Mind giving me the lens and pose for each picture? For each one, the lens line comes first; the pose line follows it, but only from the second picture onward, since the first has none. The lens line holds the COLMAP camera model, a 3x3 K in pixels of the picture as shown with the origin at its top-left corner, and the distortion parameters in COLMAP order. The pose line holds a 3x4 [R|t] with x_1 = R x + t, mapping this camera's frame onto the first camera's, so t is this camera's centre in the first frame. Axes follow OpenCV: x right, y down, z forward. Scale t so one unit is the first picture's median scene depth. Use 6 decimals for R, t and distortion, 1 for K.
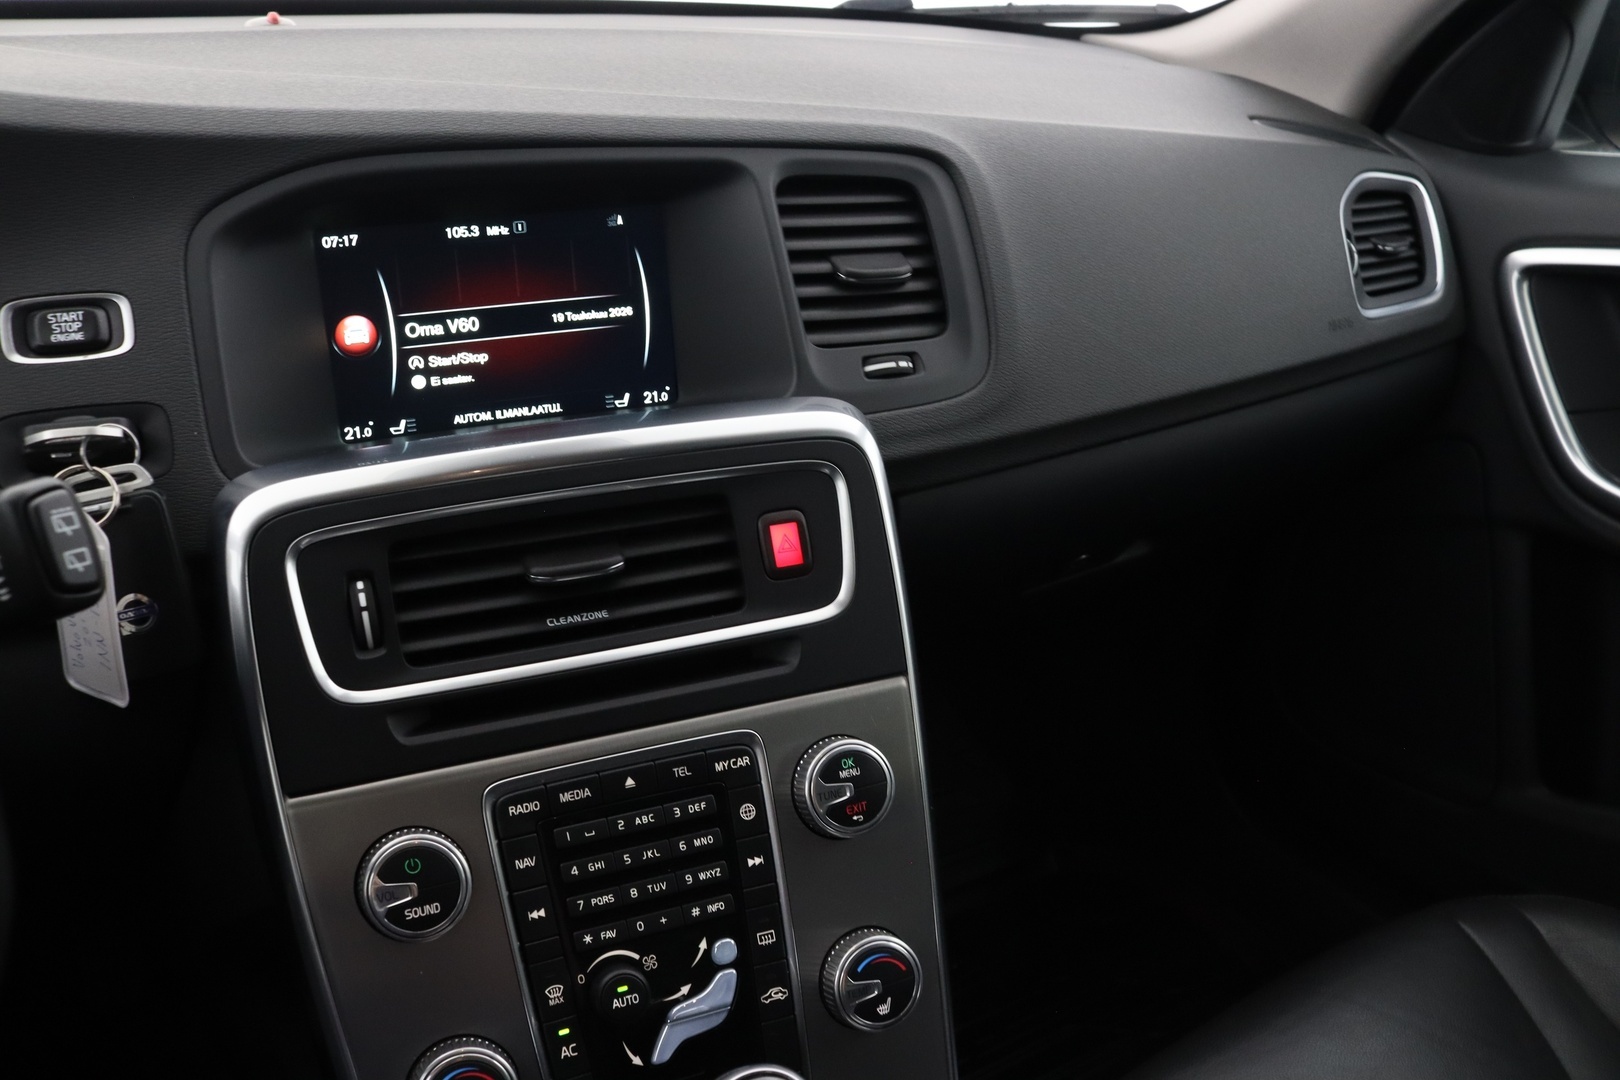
lens RADIAL K [[1352.2, 0, 807.9], [0, 1352.2, 539.5], [0, 0, 1]] dist [-0.156520, 0.052067]
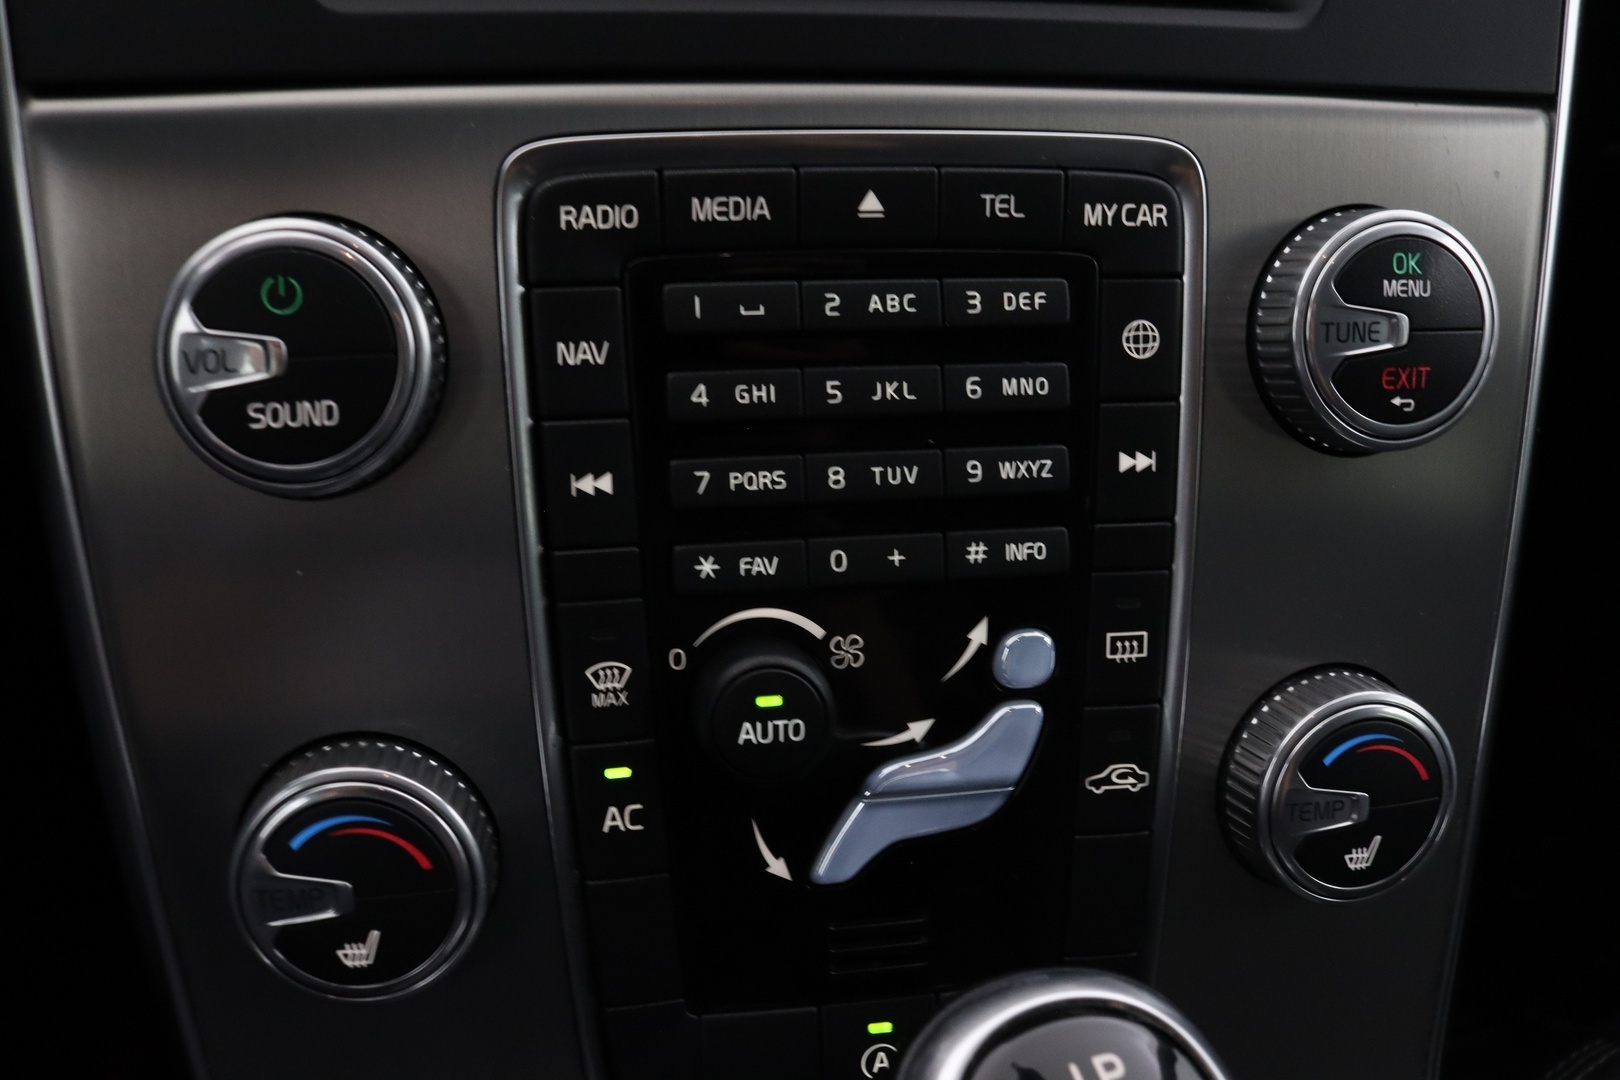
lens RADIAL K [[1352.2, 0, 799.2], [0, 1352.2, 532.4], [0, 0, 1]] dist [-0.156520, 0.052067]
pose [[0.968162, 0.181921, -0.171952, -0.067601], [-0.142174, 0.964986, 0.220430, 0.192018], [0.206032, -0.188965, 0.960127, 0.599696]]
